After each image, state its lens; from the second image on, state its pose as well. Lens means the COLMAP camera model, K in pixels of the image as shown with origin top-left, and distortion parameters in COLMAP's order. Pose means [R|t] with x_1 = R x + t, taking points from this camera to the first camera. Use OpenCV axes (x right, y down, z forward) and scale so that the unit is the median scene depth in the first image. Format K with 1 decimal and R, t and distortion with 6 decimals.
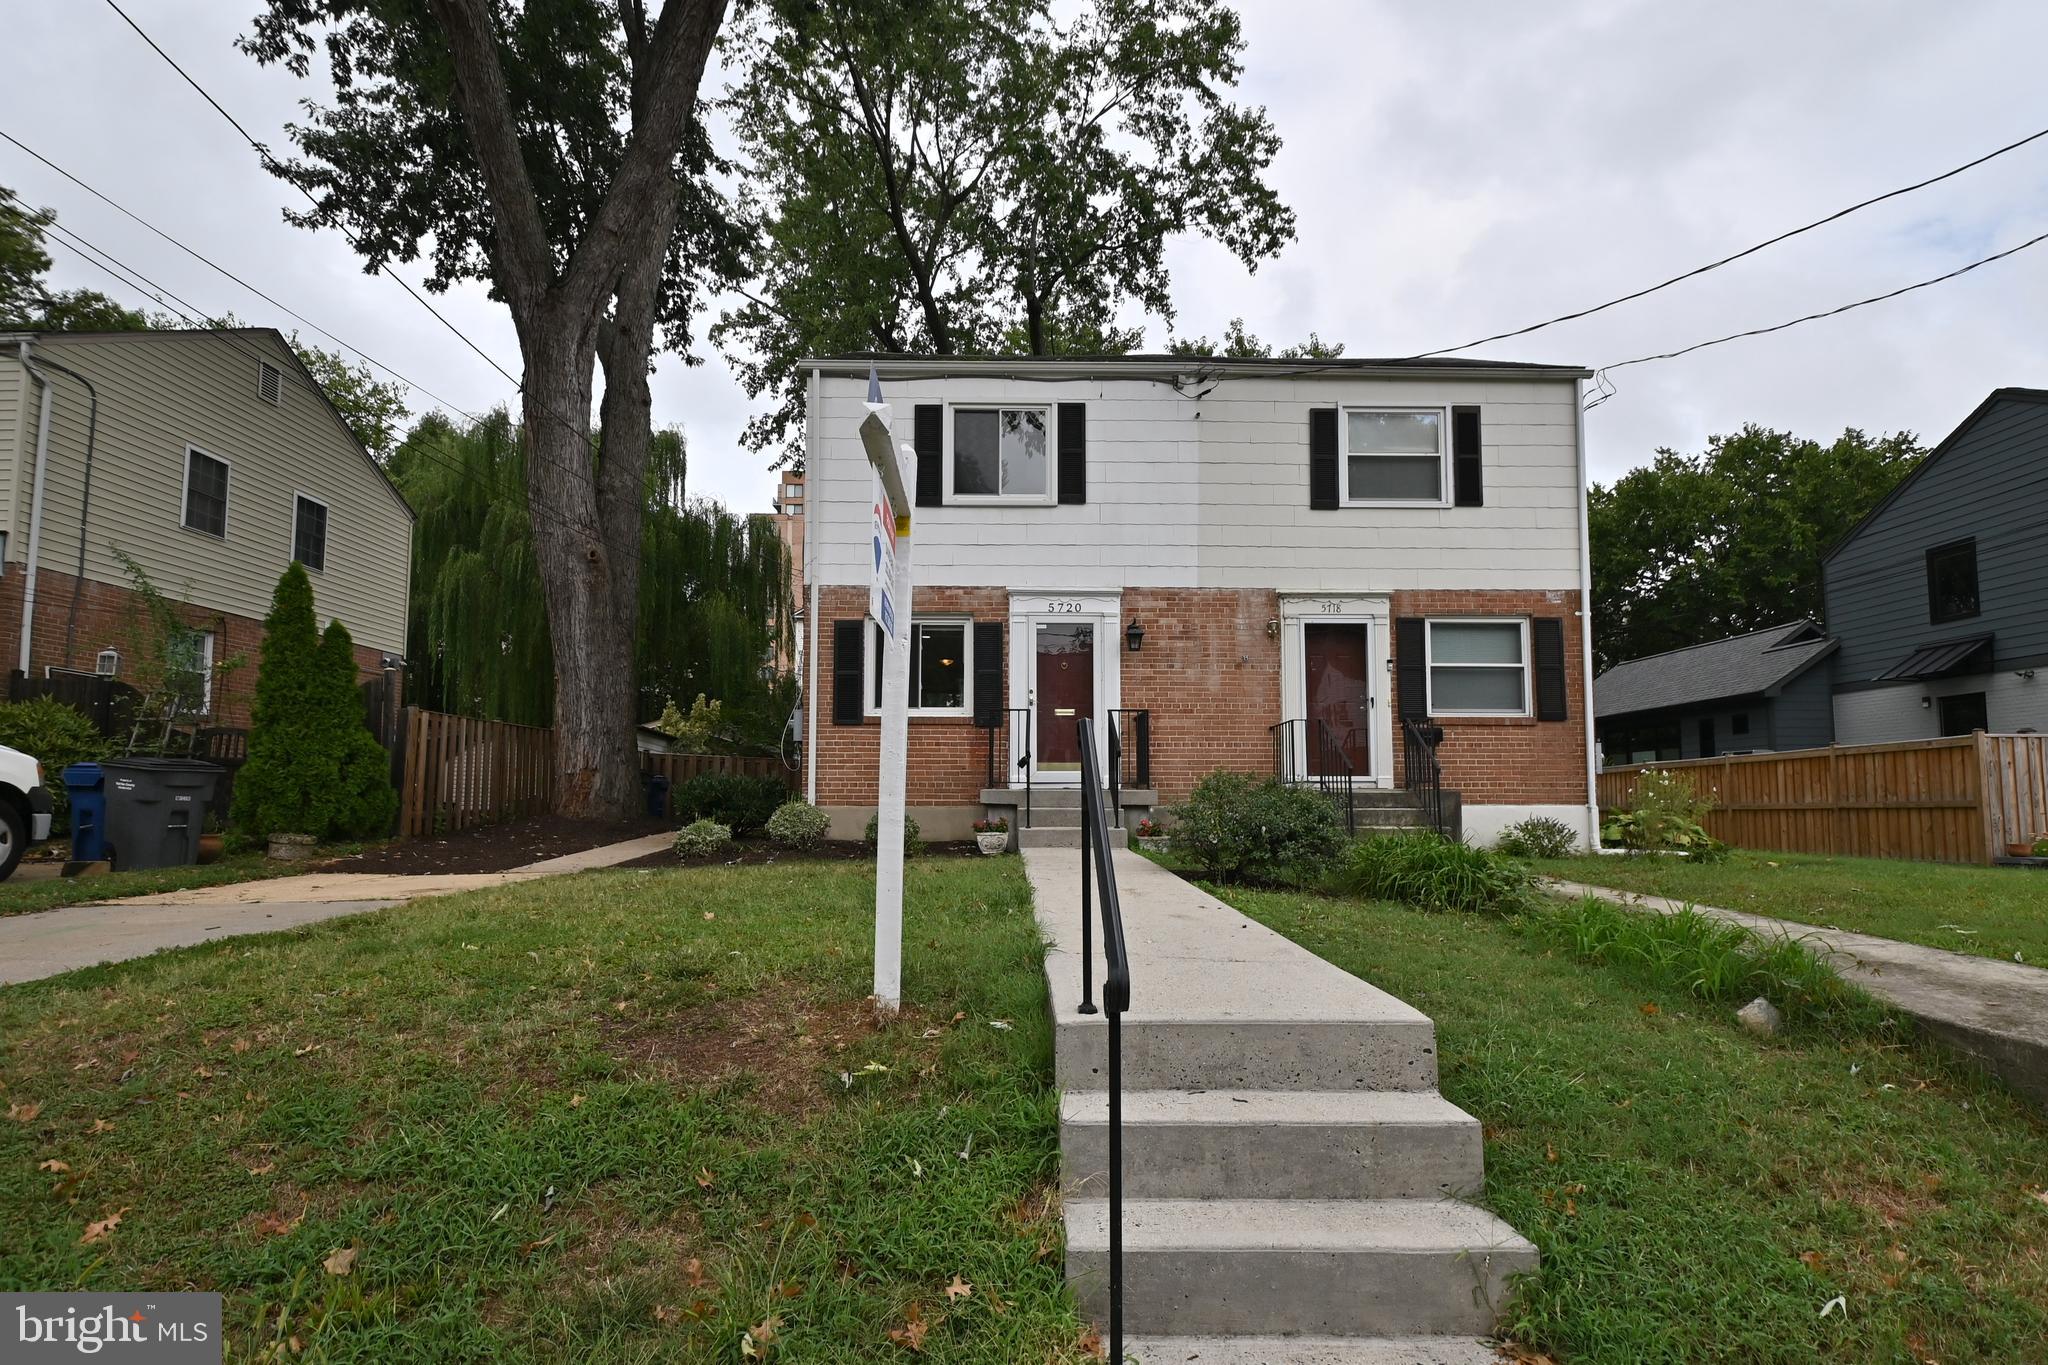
lens RADIAL K [[1063.8, 0, 1029.9], [0, 1063.8, 701.4], [0, 0, 1]] dist [0.000344, -0.016631]
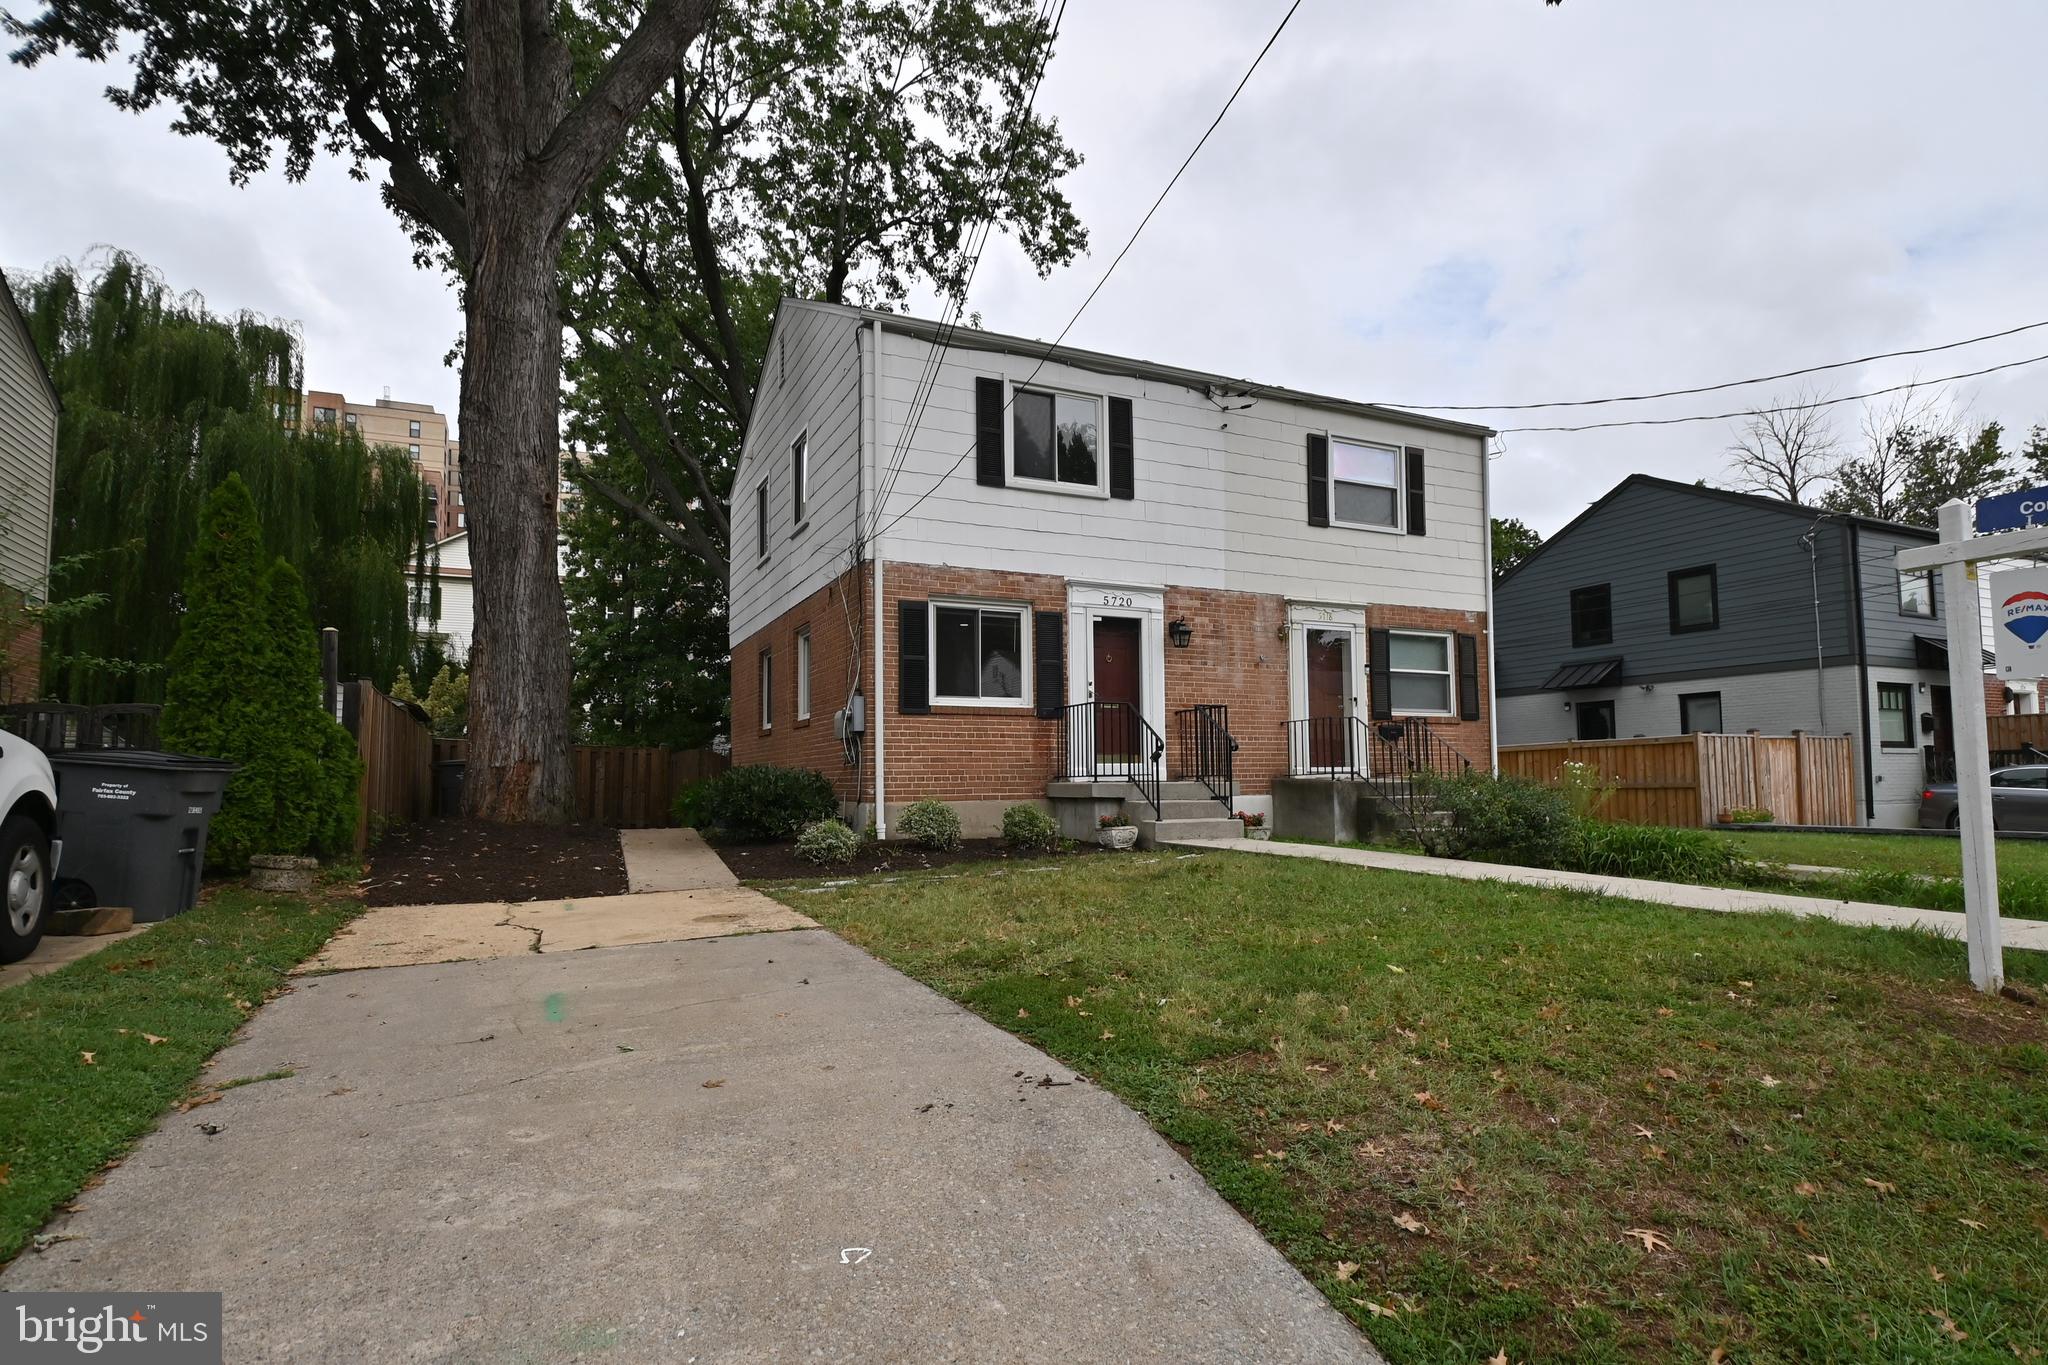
lens RADIAL K [[1063.8, 0, 1039.3], [0, 1063.8, 700.4], [0, 0, 1]] dist [0.000344, -0.016631]
pose [[0.906963, 0.021530, 0.420661, -0.448696], [-0.028143, 0.999559, 0.009519, -0.001654], [-0.420270, -0.020472, 0.907168, 0.112018]]
